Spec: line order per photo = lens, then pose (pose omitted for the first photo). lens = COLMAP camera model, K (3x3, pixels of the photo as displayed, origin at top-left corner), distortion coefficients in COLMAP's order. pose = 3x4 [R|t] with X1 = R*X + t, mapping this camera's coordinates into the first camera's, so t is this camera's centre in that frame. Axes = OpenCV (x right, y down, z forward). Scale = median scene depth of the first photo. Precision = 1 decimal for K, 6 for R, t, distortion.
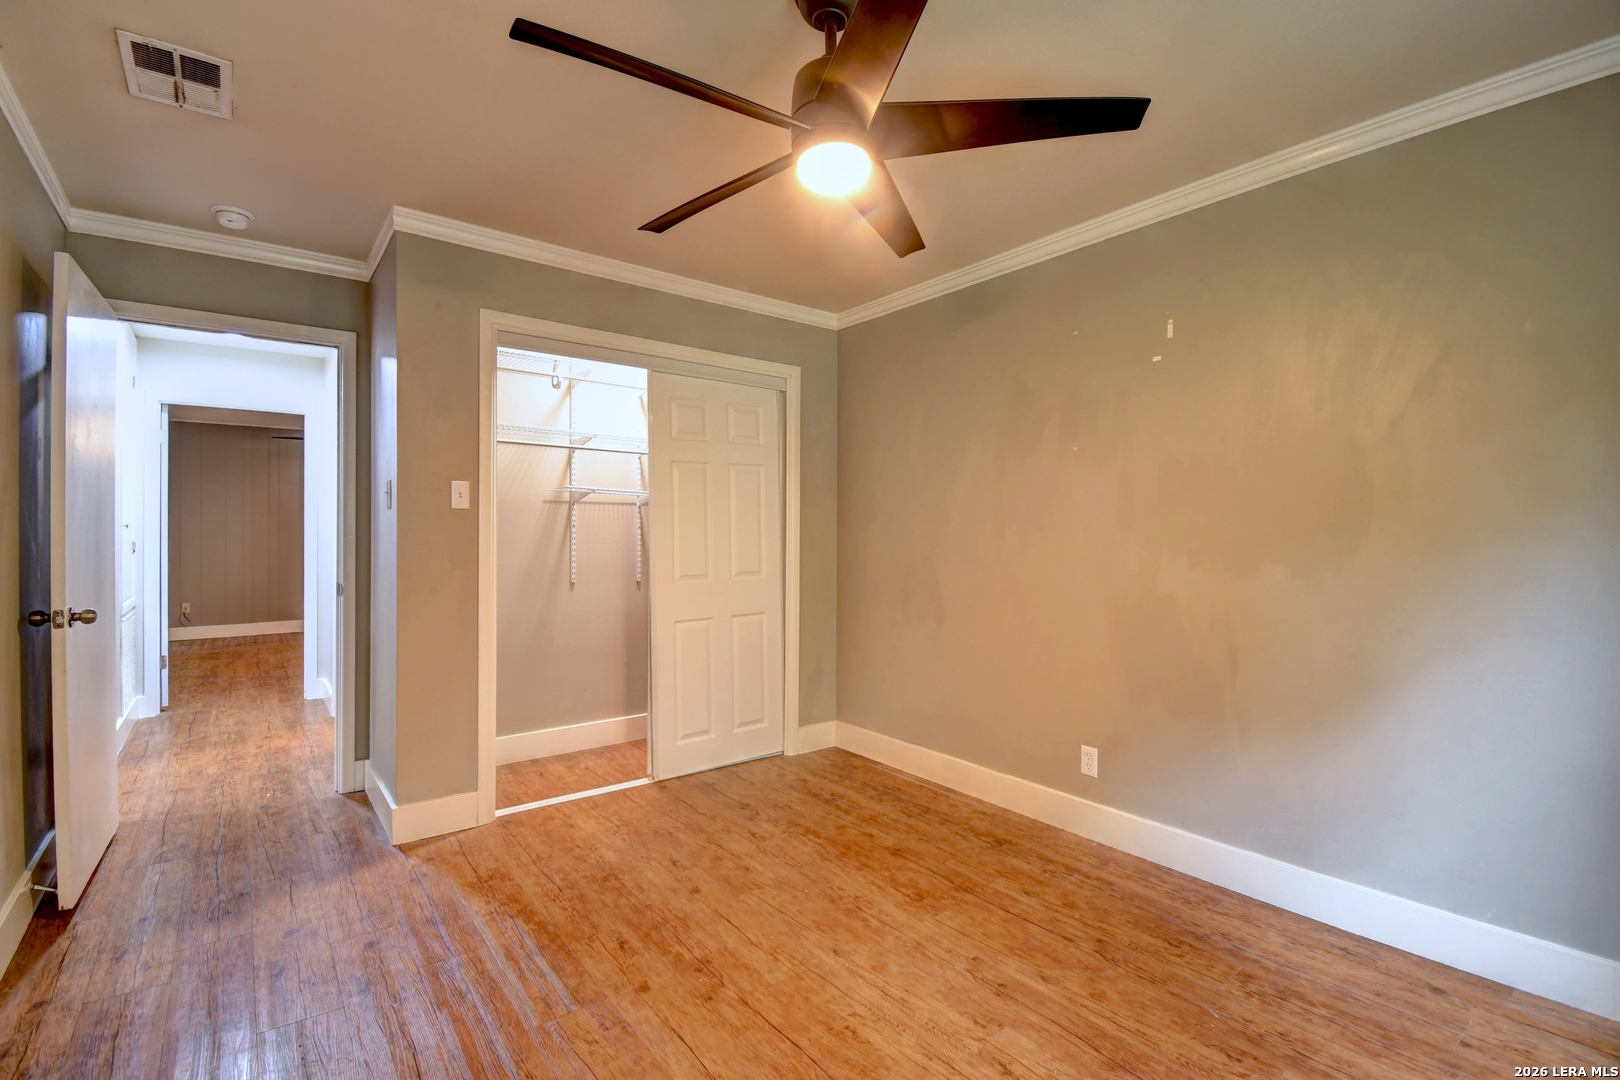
lens RADIAL K [[727.2, 0, 806.1], [0, 727.2, 534.1], [0, 0, 1]] dist [0.005112, -0.016868]
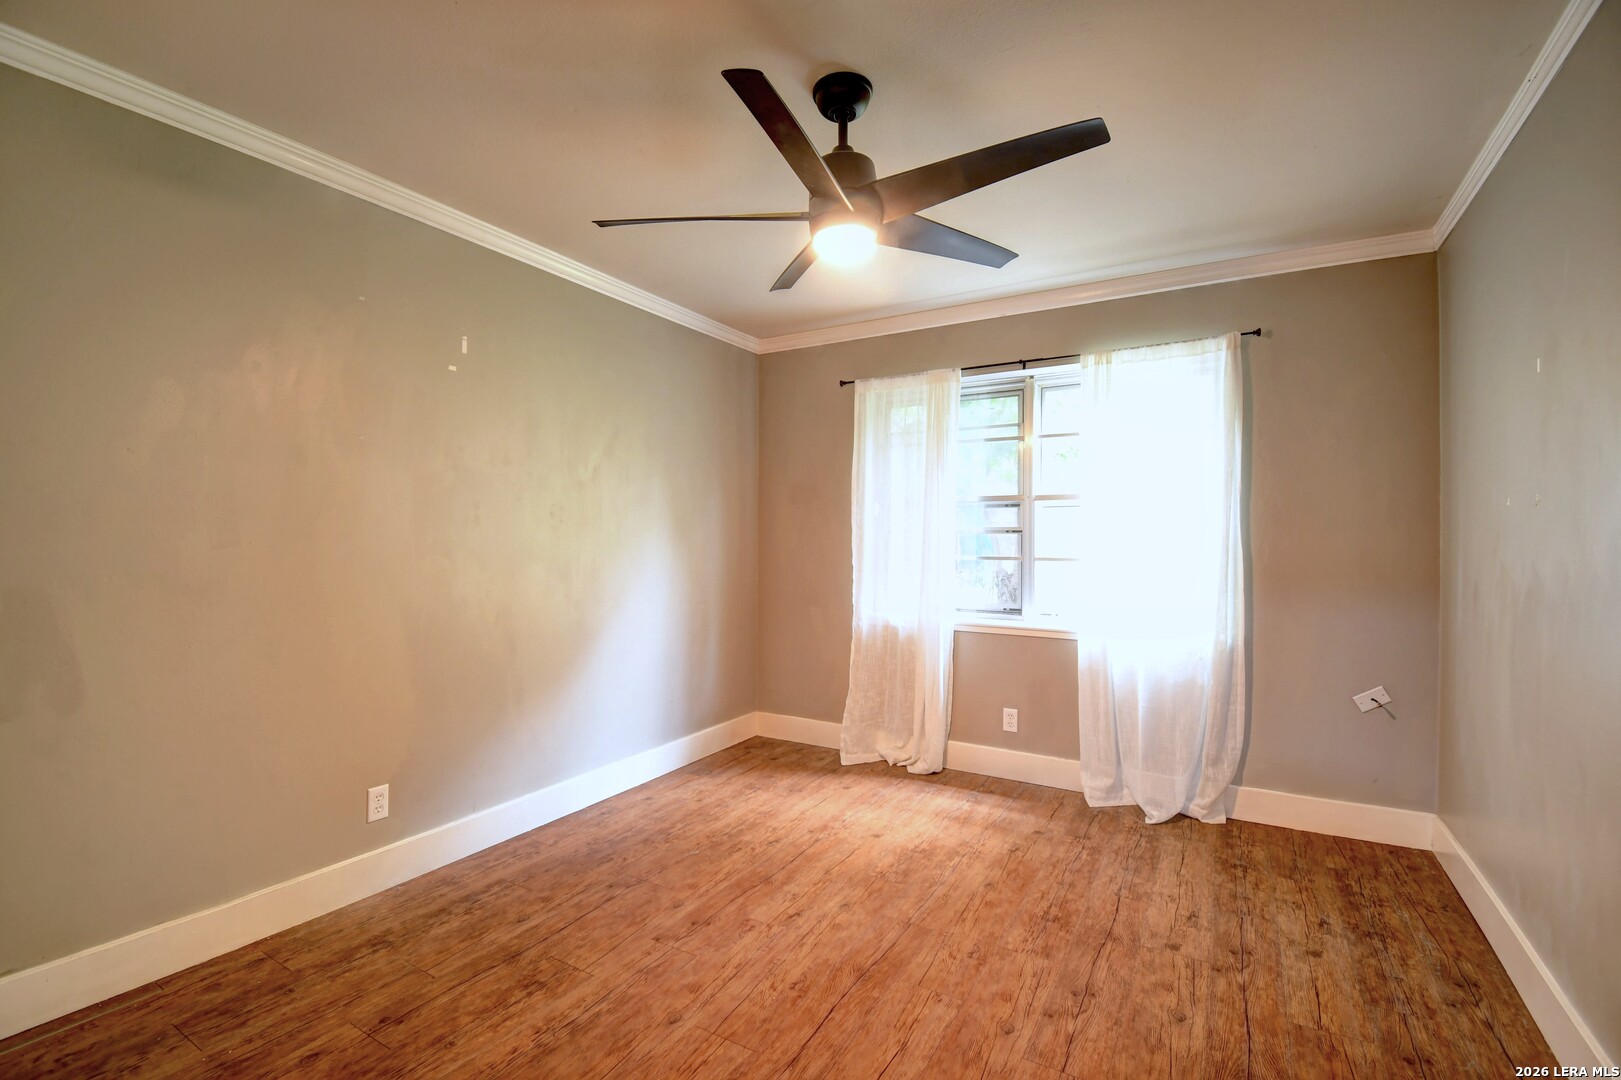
lens RADIAL K [[714.6, 0, 804.6], [0, 714.6, 538.1], [0, 0, 1]] dist [0.014418, -0.021564]
pose [[-0.373229, -0.002993, 0.927735, -0.722364], [-0.007023, 0.999975, 0.000400, -0.007802], [-0.927713, -0.006366, -0.373240, 1.043640]]
